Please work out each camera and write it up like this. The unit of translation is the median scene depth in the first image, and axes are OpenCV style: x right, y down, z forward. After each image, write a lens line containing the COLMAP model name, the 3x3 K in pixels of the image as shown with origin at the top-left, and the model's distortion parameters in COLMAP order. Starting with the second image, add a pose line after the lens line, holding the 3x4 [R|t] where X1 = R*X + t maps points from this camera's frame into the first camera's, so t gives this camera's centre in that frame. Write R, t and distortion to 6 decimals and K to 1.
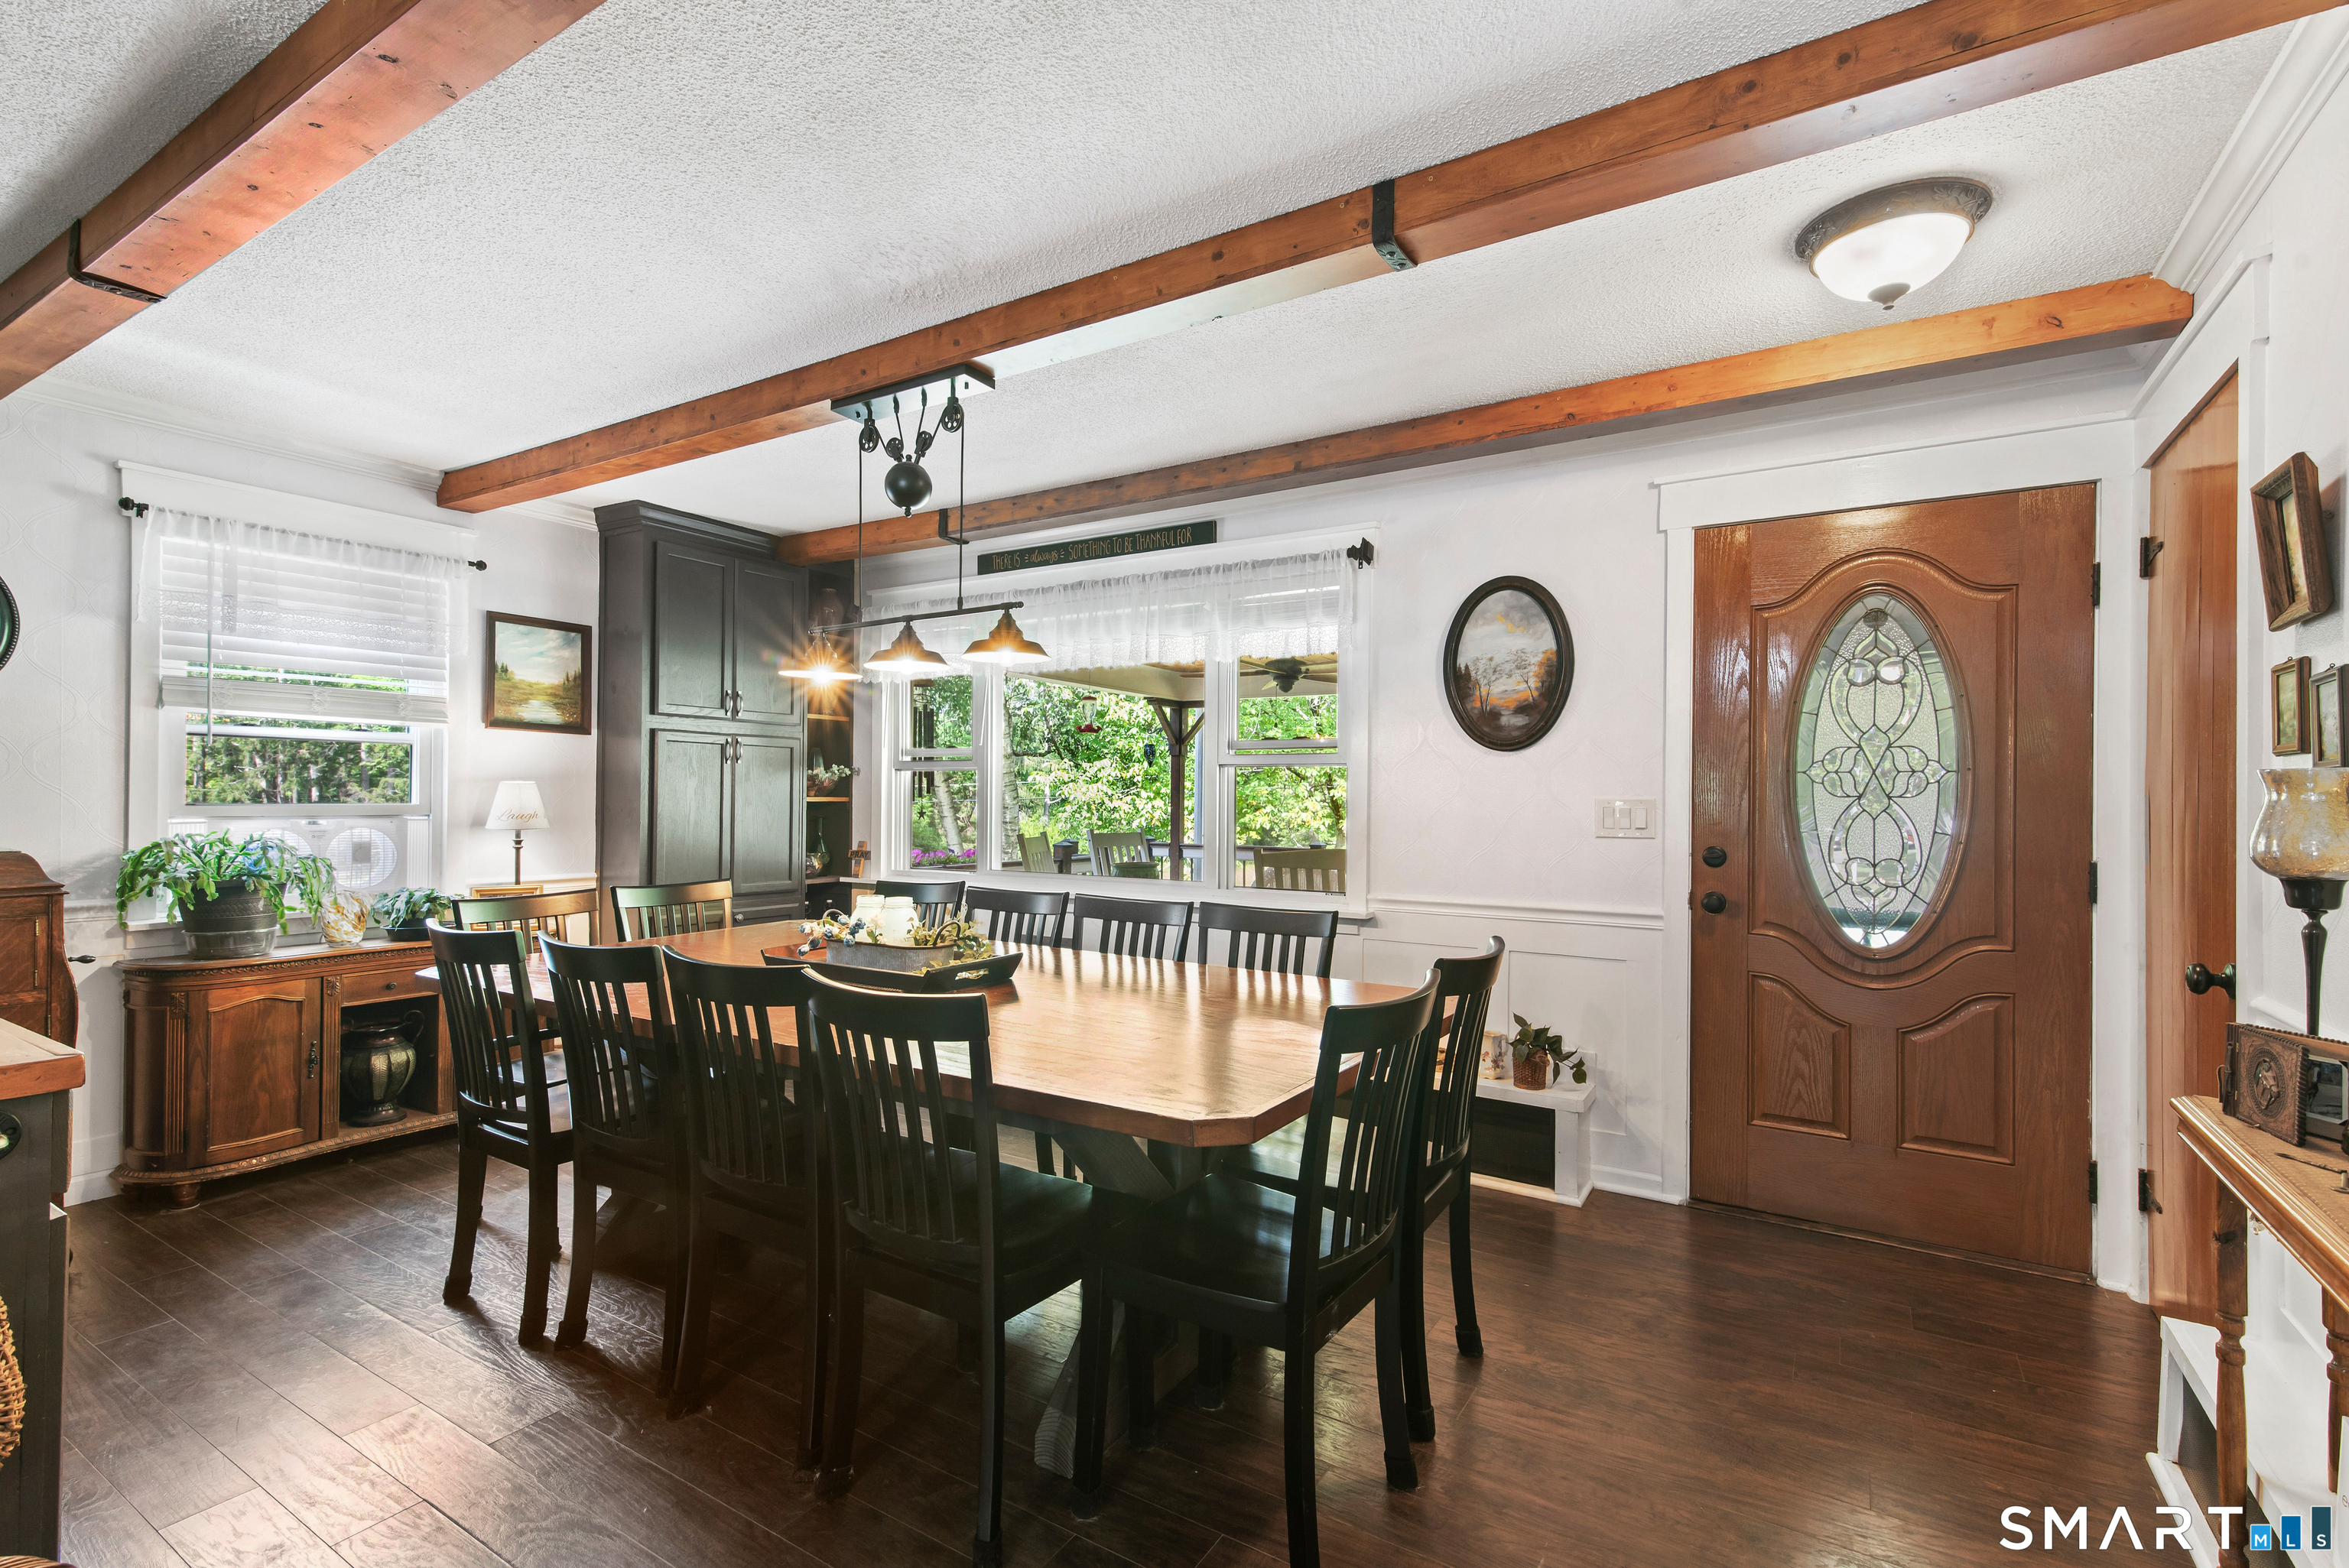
lens RADIAL K [[1087.4, 0, 1174.5], [0, 1087.4, 784.0], [0, 0, 1]] dist [0.010621, 0.000077]
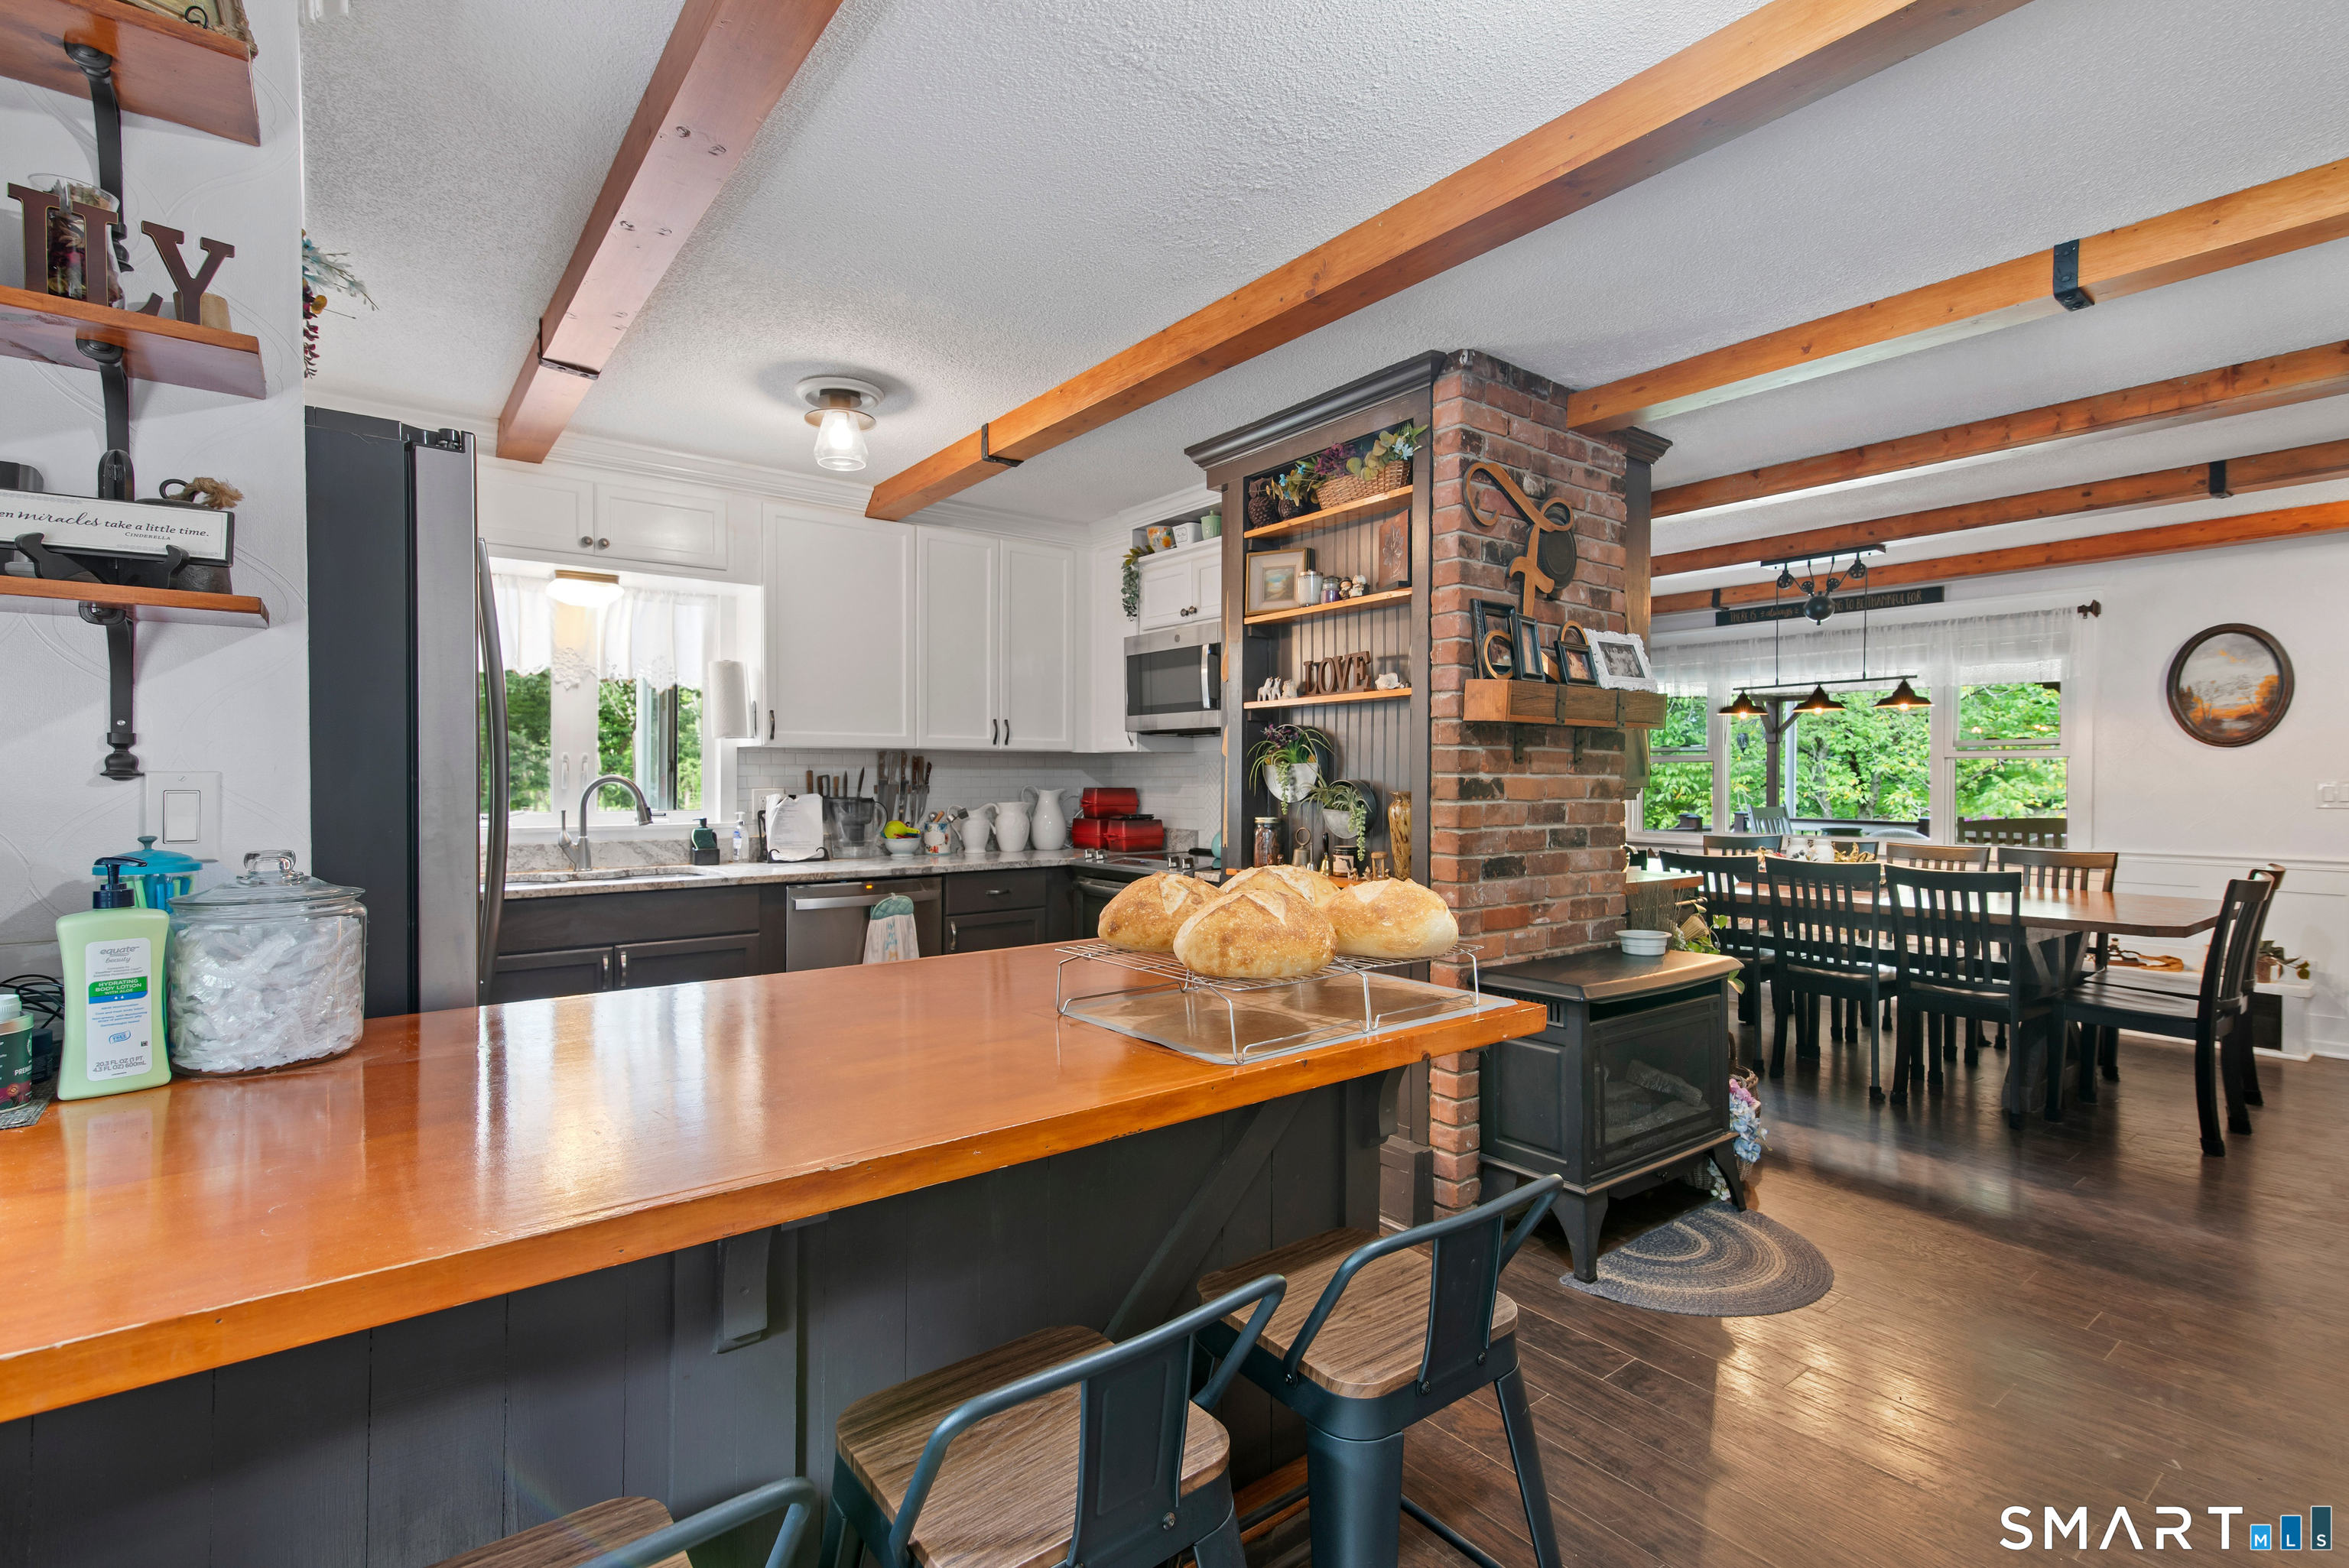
lens RADIAL K [[1087.4, 0, 1174.5], [0, 1087.4, 784.0], [0, 0, 1]] dist [0.010621, 0.000077]
pose [[0.936126, -0.007791, -0.351578, -0.478361], [0.015007, 0.999729, 0.017807, -0.028926], [0.351344, -0.021946, 0.935989, -0.820855]]
